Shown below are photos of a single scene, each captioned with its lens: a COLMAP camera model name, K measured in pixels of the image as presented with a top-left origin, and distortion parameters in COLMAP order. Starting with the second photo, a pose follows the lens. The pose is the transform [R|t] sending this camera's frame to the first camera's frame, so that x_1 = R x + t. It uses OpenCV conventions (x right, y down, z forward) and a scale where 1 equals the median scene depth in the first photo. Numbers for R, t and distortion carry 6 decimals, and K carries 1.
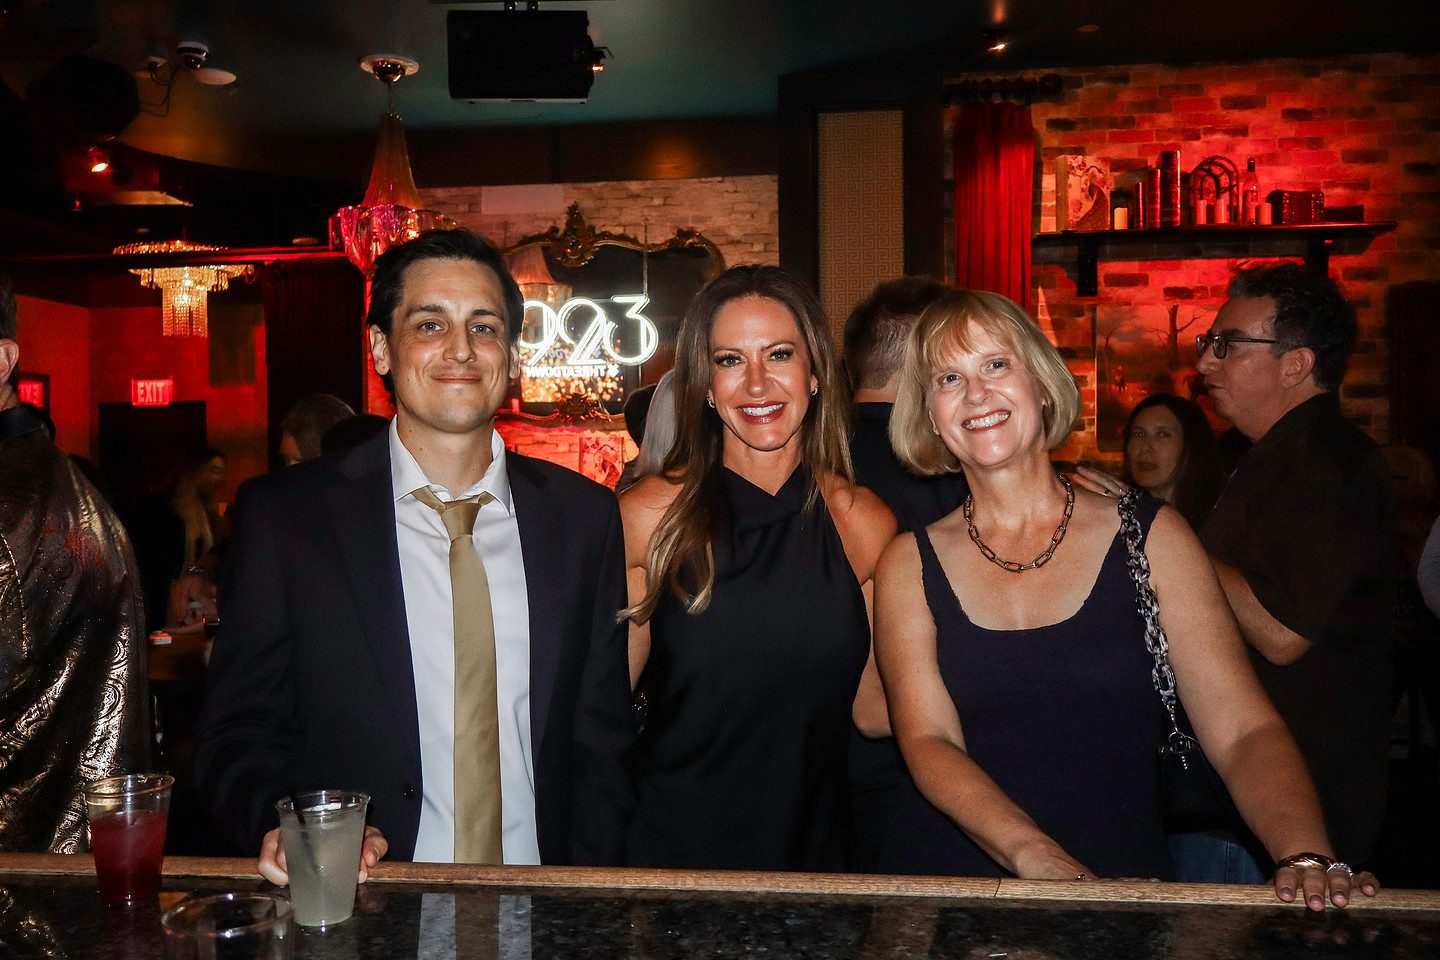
lens RADIAL K [[1174.1, 0, 724.3], [0, 1174.1, 474.0], [0, 0, 1]] dist [-0.001590, 0.003772]
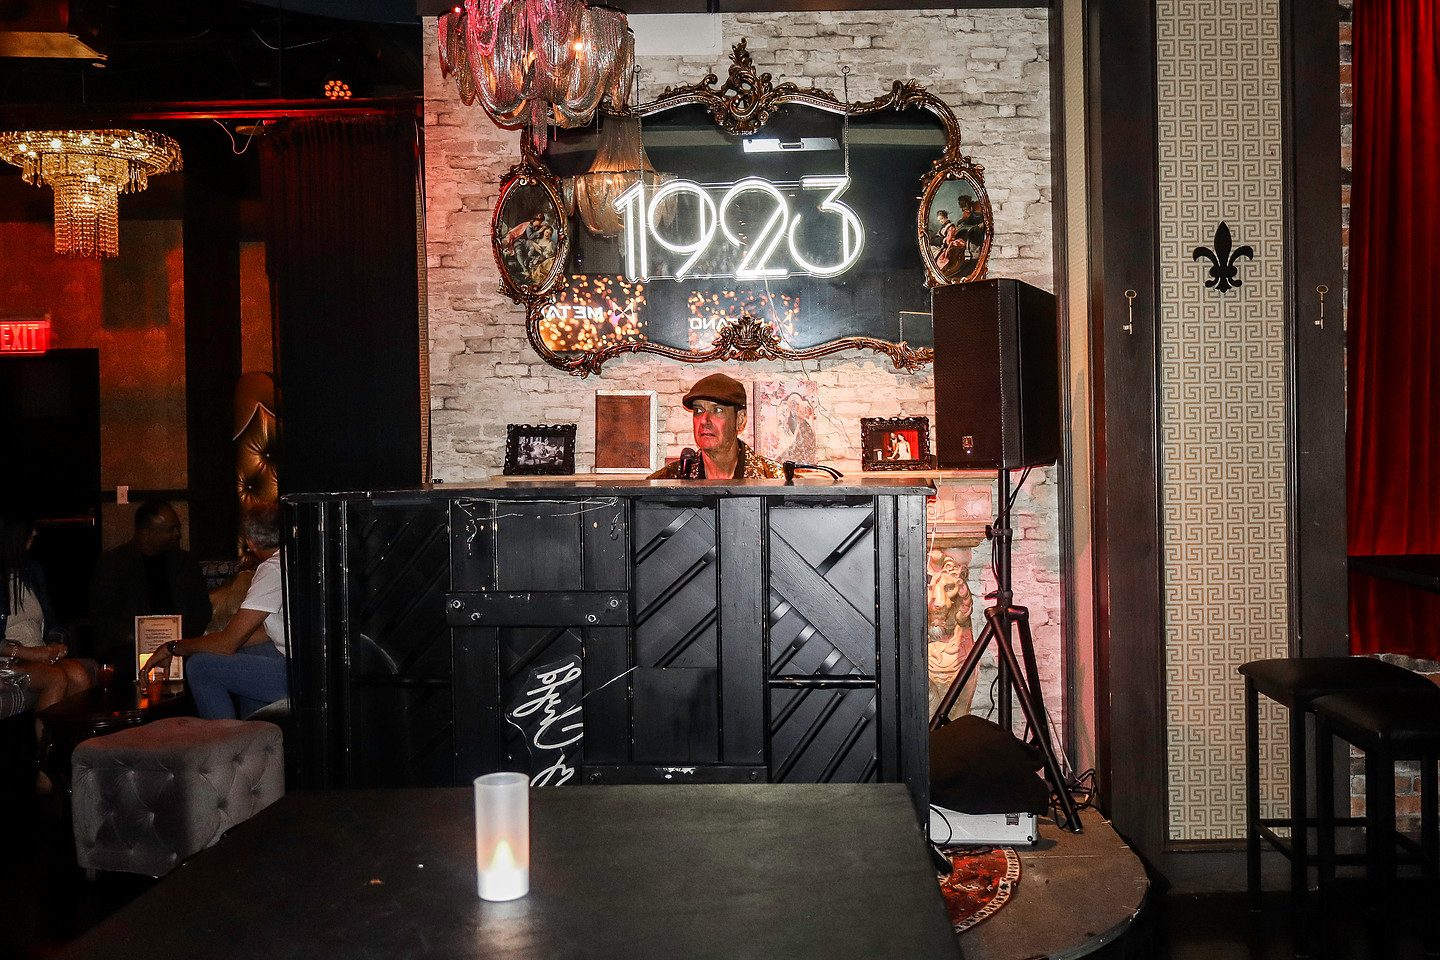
lens RADIAL K [[1174.1, 0, 724.3], [0, 1174.1, 474.0], [0, 0, 1]] dist [-0.001590, 0.003772]
pose [[0.991174, -0.012892, 0.131941, -0.231151], [0.009532, 0.999615, 0.026063, 0.004704], [-0.132226, -0.024575, 0.990915, 0.313491]]
